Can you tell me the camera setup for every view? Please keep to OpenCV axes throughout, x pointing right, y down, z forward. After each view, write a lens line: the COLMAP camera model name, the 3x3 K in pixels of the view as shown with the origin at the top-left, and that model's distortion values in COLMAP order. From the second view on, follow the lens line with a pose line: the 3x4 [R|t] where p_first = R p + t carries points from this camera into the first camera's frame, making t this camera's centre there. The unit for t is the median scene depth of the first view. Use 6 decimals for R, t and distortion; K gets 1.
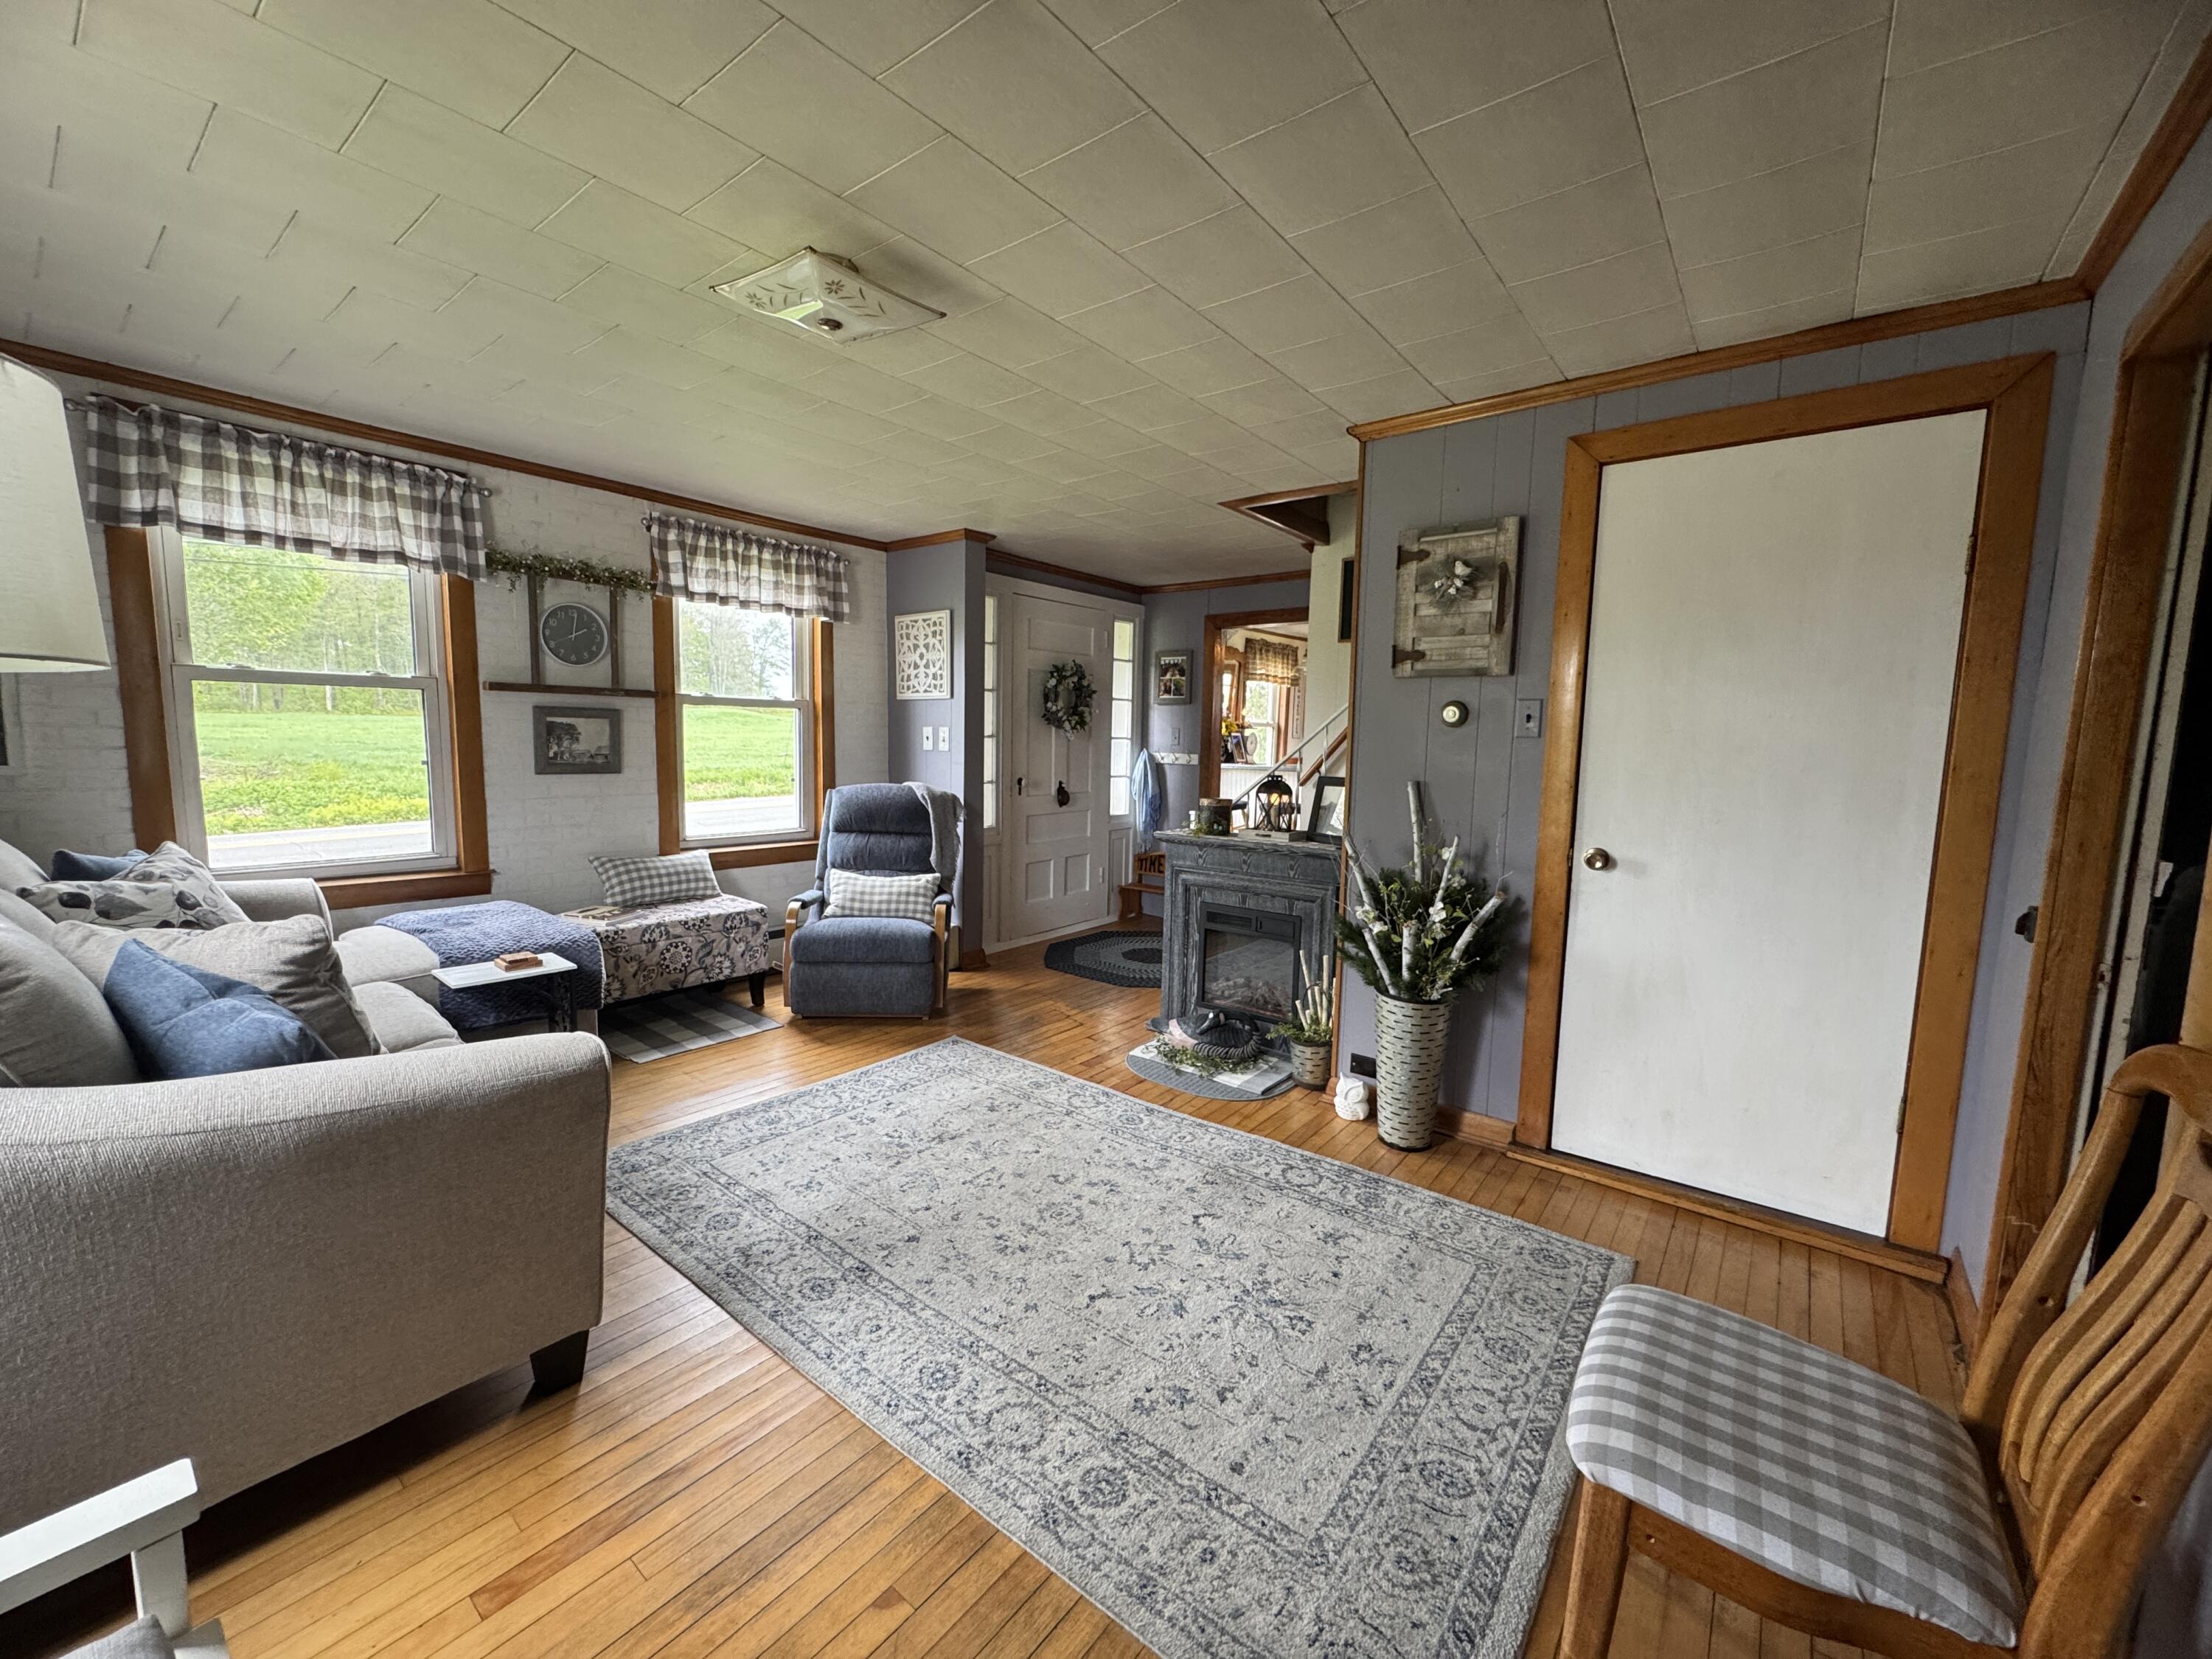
lens RADIAL K [[879.5, 0, 1103.9], [0, 879.5, 828.1], [0, 0, 1]] dist [-0.005375, 0.000269]
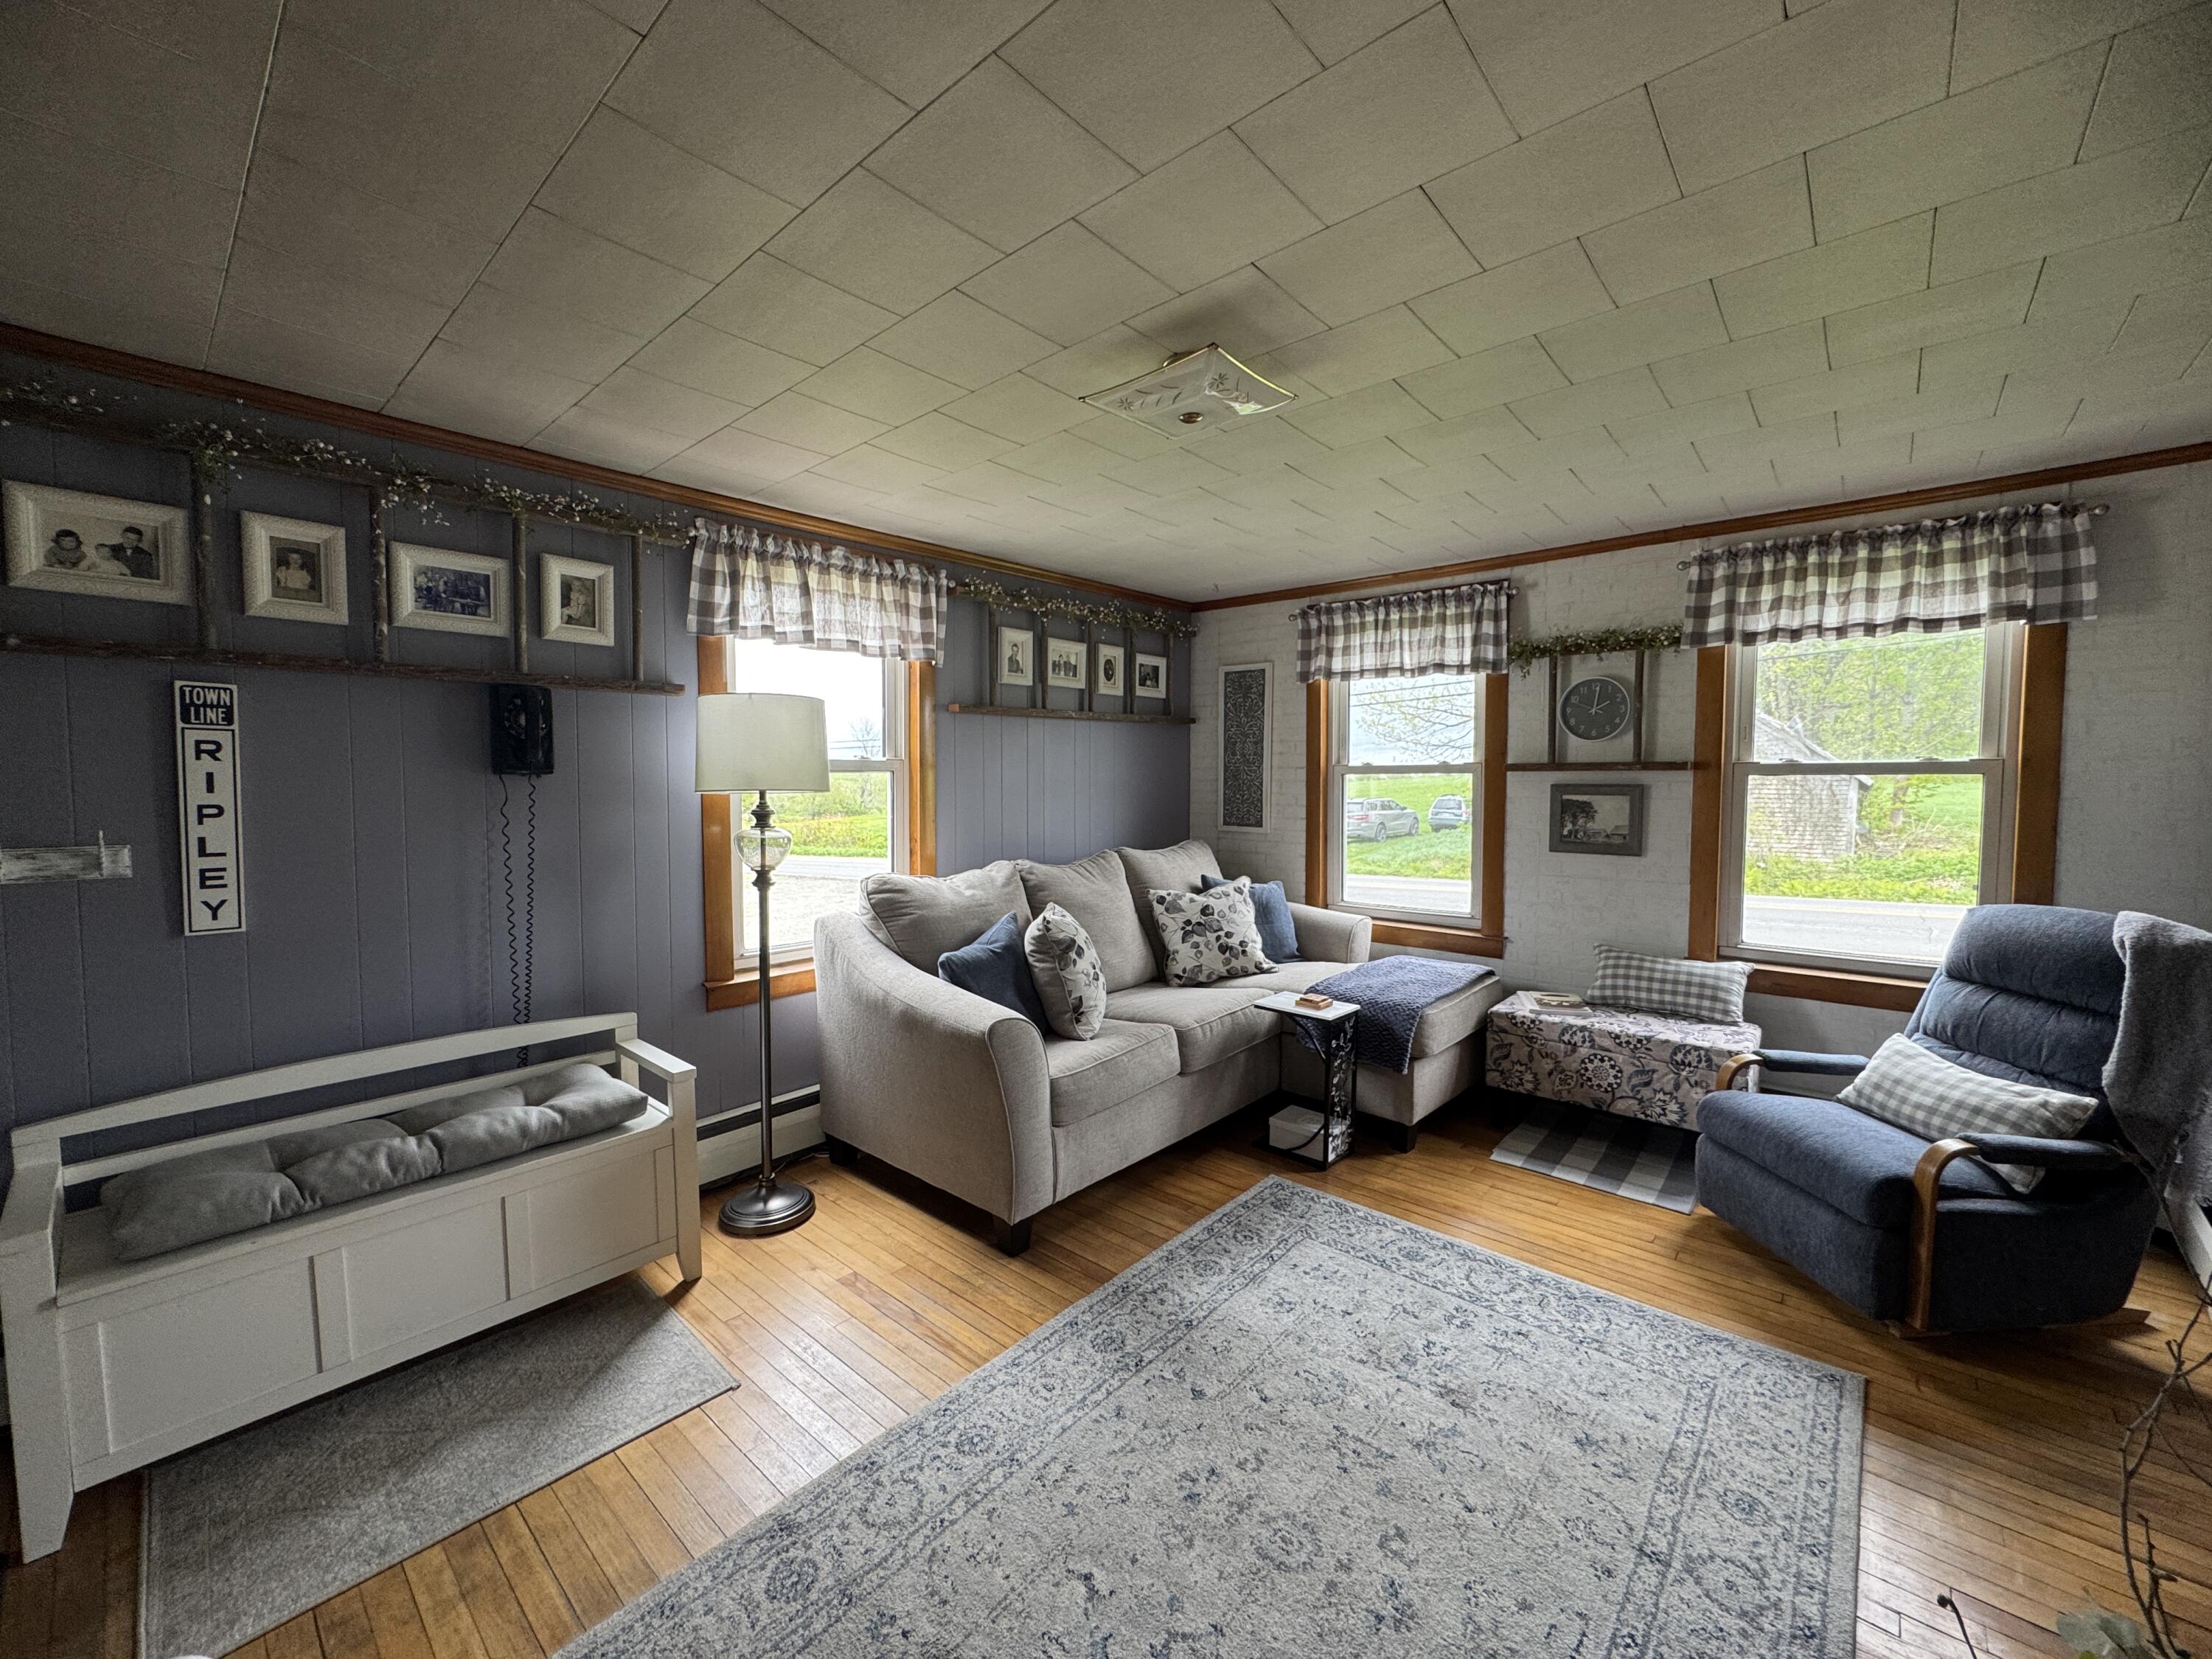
lens RADIAL K [[879.5, 0, 1106.0], [0, 879.5, 829.5], [0, 0, 1]] dist [-0.001698, -0.000255]
pose [[-0.056054, 0.029662, -0.997987, 0.393049], [-0.106346, 0.993695, 0.035507, -0.068453], [0.992748, 0.108122, -0.052546, 0.545491]]
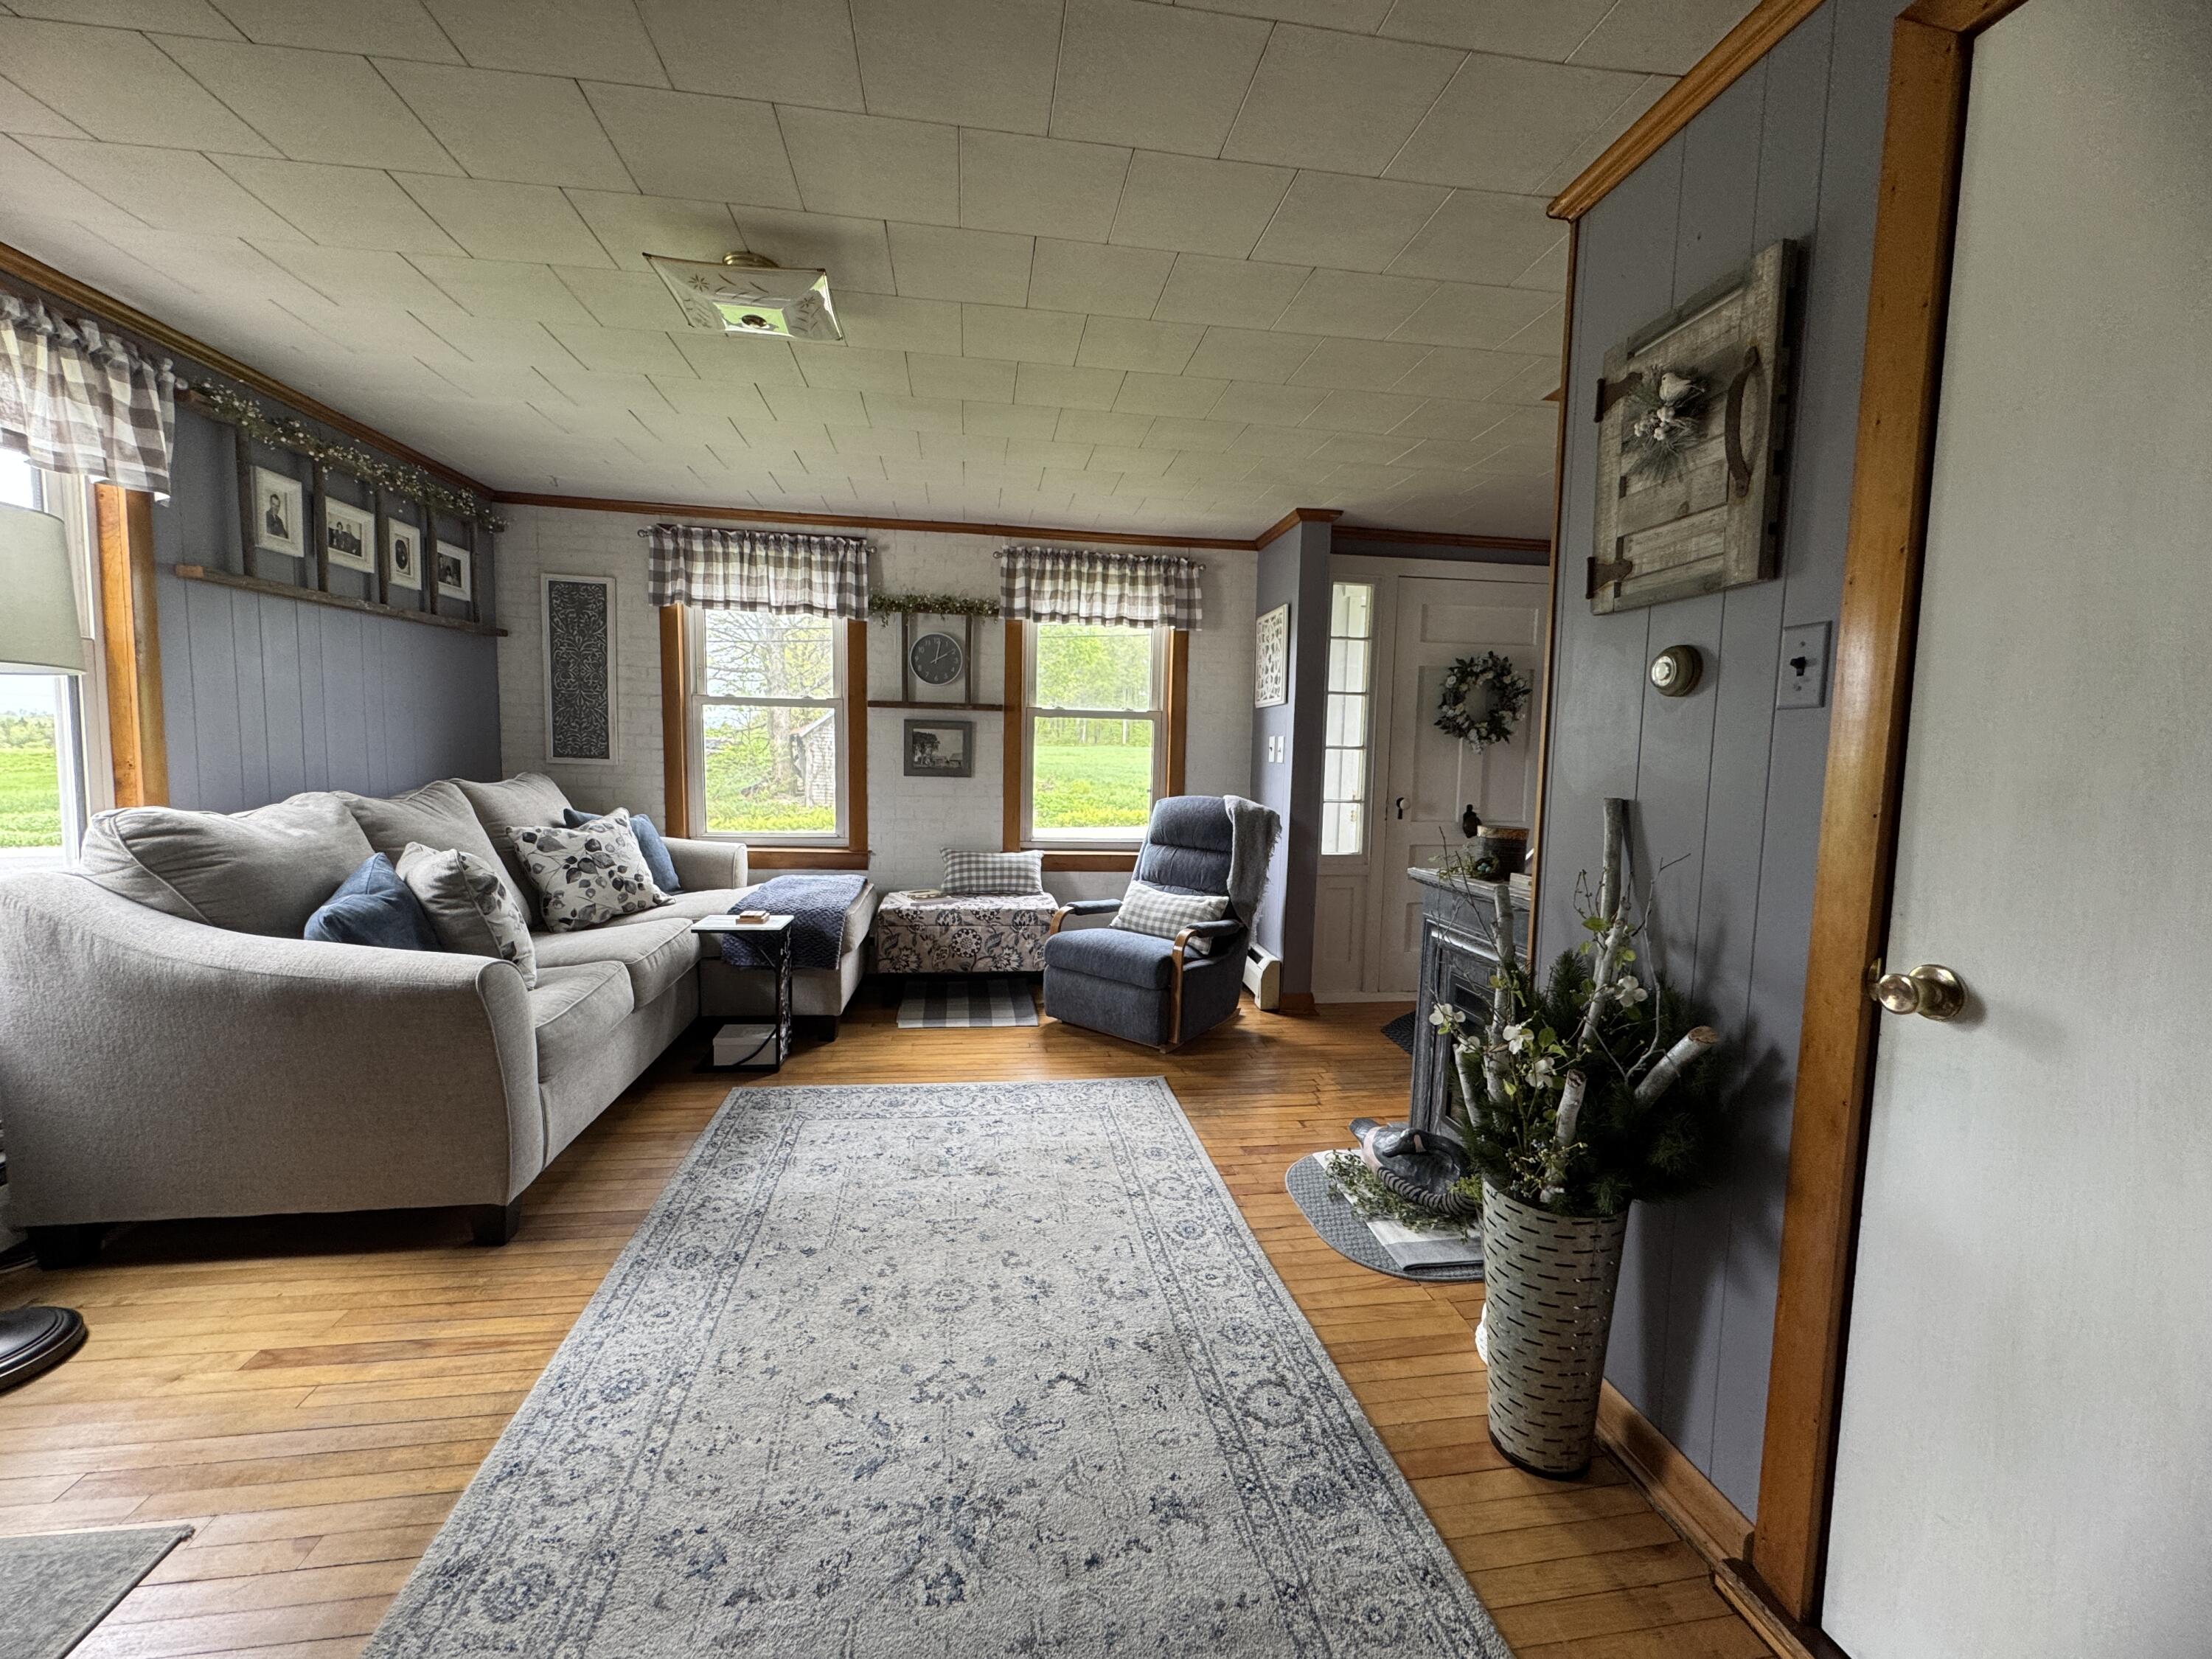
lens RADIAL K [[879.5, 0, 1103.9], [0, 879.5, 828.1], [0, 0, 1]] dist [-0.005375, 0.000269]
pose [[0.730389, 0.055196, -0.680798, 0.388575], [-0.078048, 0.996945, -0.002906, -0.007009], [0.678558, 0.055258, 0.732466, 0.302119]]
